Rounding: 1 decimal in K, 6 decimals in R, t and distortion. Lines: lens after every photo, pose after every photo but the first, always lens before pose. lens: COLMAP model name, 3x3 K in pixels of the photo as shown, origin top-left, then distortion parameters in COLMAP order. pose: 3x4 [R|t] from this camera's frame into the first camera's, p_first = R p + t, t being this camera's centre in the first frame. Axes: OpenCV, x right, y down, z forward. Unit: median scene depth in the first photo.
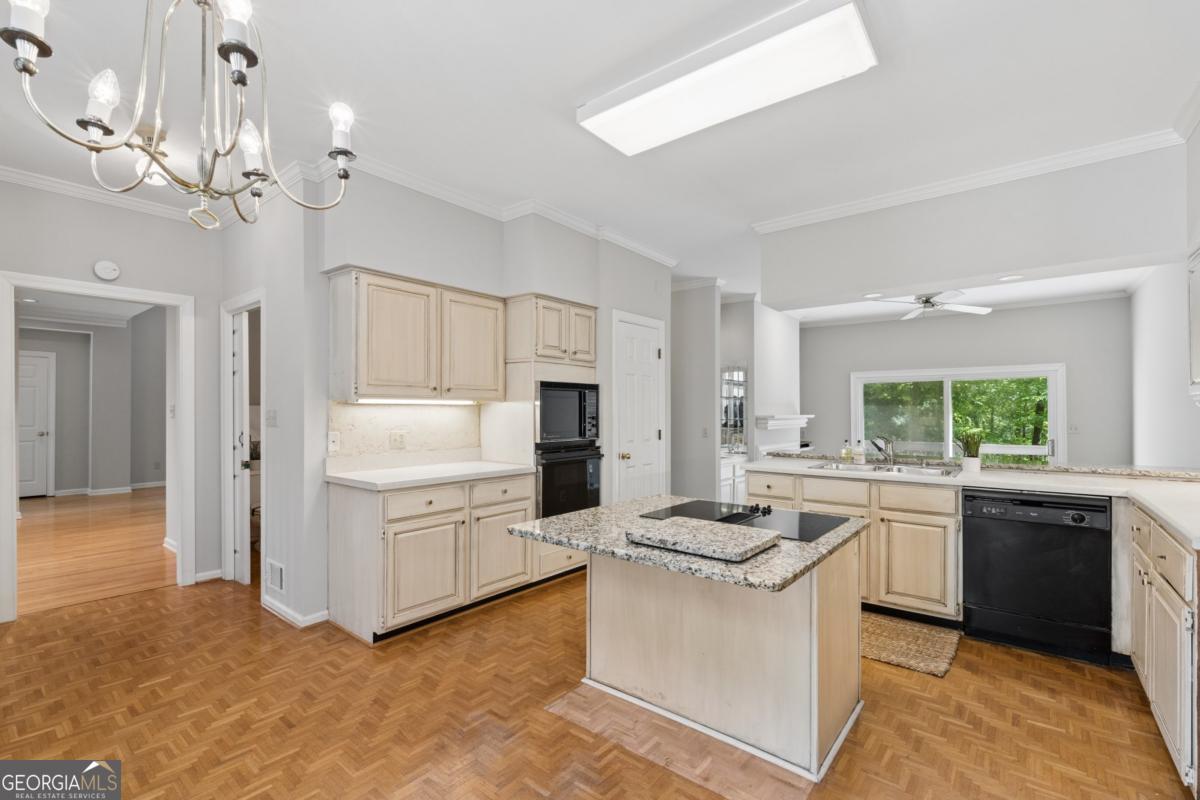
lens RADIAL K [[522.6, 0, 595.5], [0, 522.6, 408.9], [0, 0, 1]] dist [-0.005664, 0.000810]
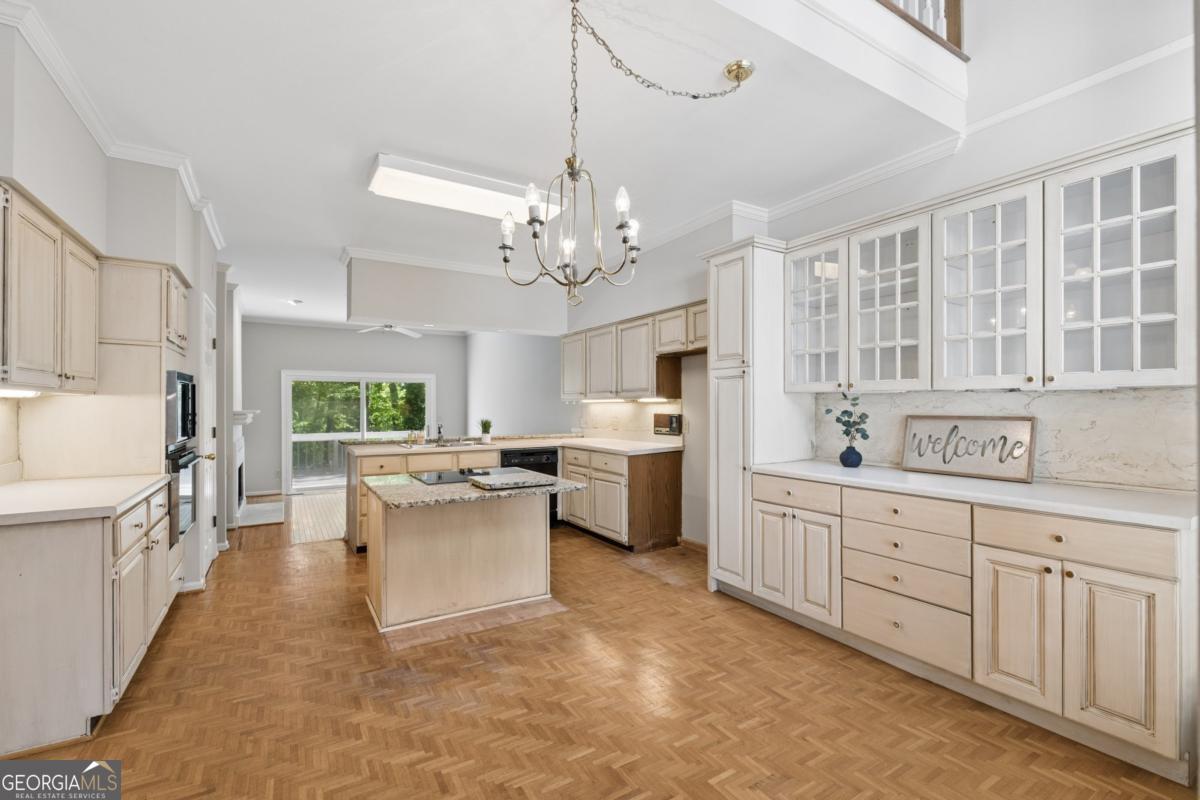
lens RADIAL K [[522.6, 0, 592.6], [0, 522.6, 403.2], [0, 0, 1]] dist [-0.005664, 0.000810]
pose [[0.347870, 0.003570, 0.937536, -0.743283], [-0.002710, 0.999992, -0.002803, -0.001843], [-0.937539, -0.001566, 0.347877, 0.095703]]
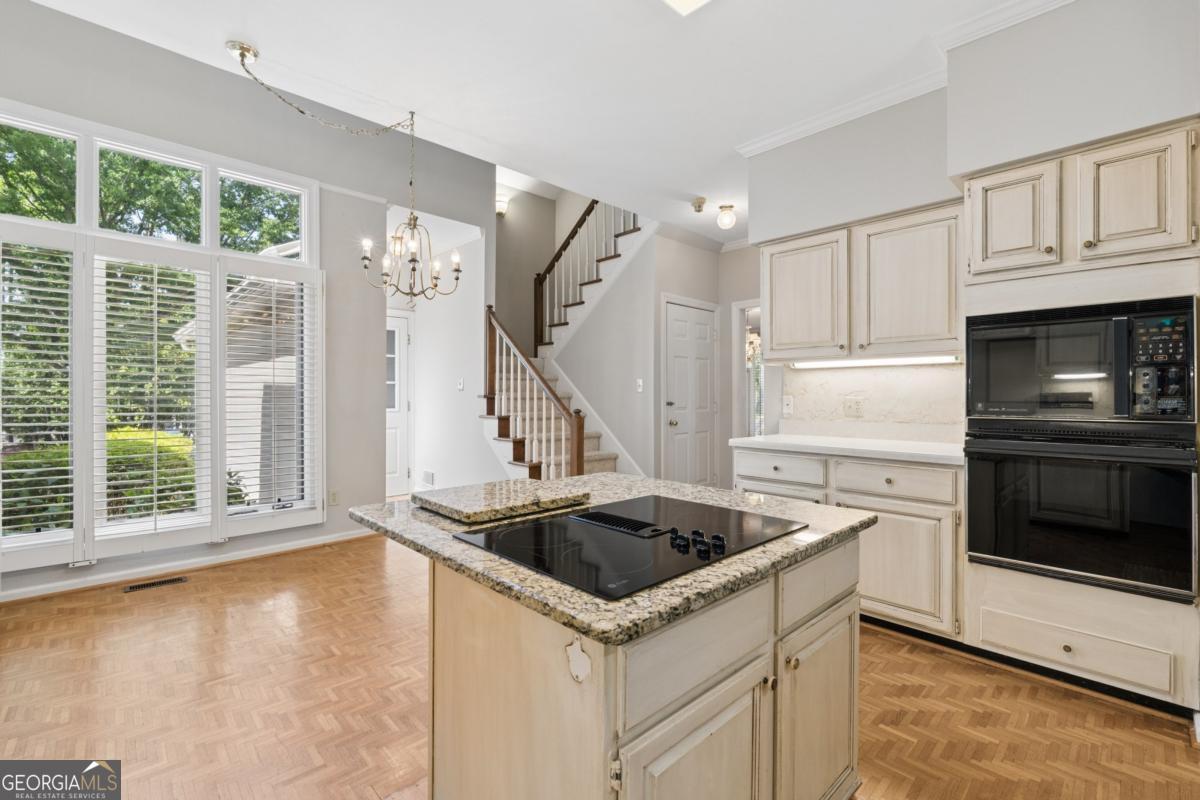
lens RADIAL K [[522.6, 0, 610.5], [0, 522.6, 401.6], [0, 0, 1]] dist [-0.005664, 0.000810]
pose [[-0.111636, 0.015788, -0.993624, 0.618409], [0.010774, 0.999834, 0.014676, 0.035629], [0.993691, -0.009067, -0.111788, 0.743944]]
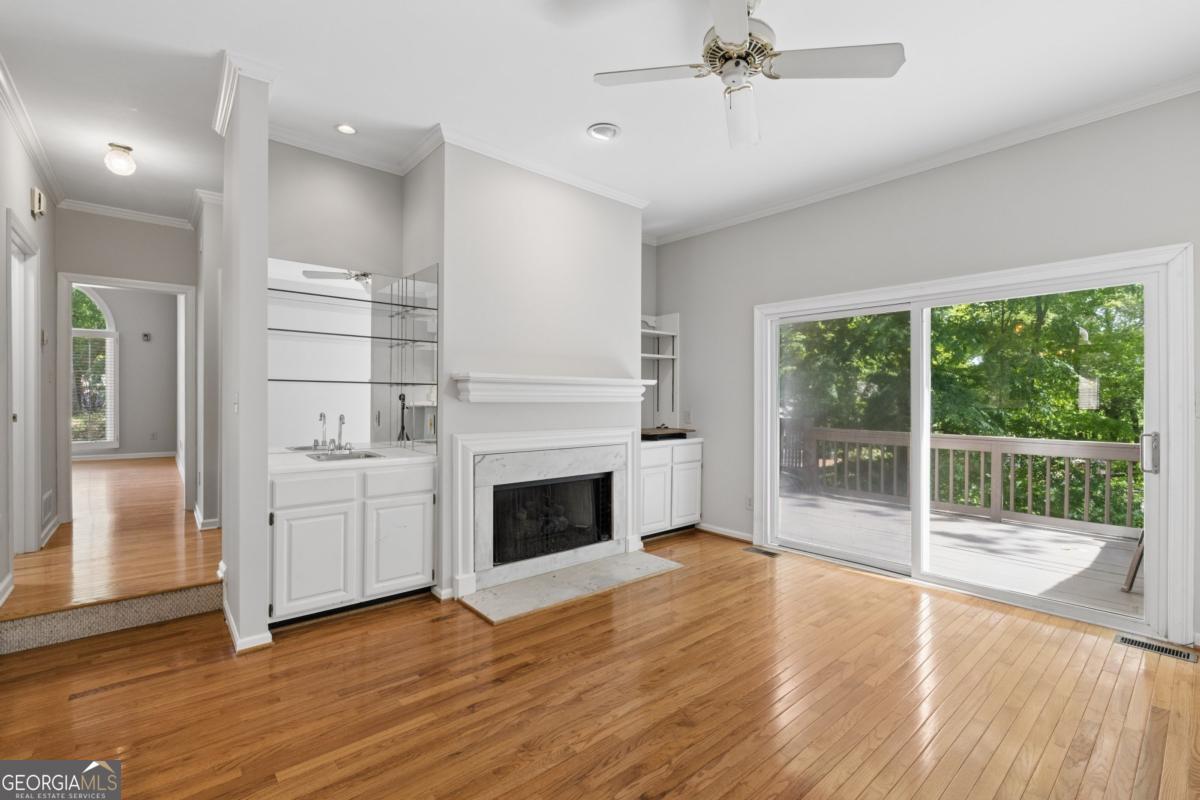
lens RADIAL K [[522.6, 0, 594.8], [0, 522.6, 398.8], [0, 0, 1]] dist [-0.005664, 0.000810]
pose [[0.983192, 0.006409, -0.182460, 1.103076], [-0.004572, 0.999935, 0.010488, 0.063514], [0.182515, -0.009477, 0.983157, 1.098840]]
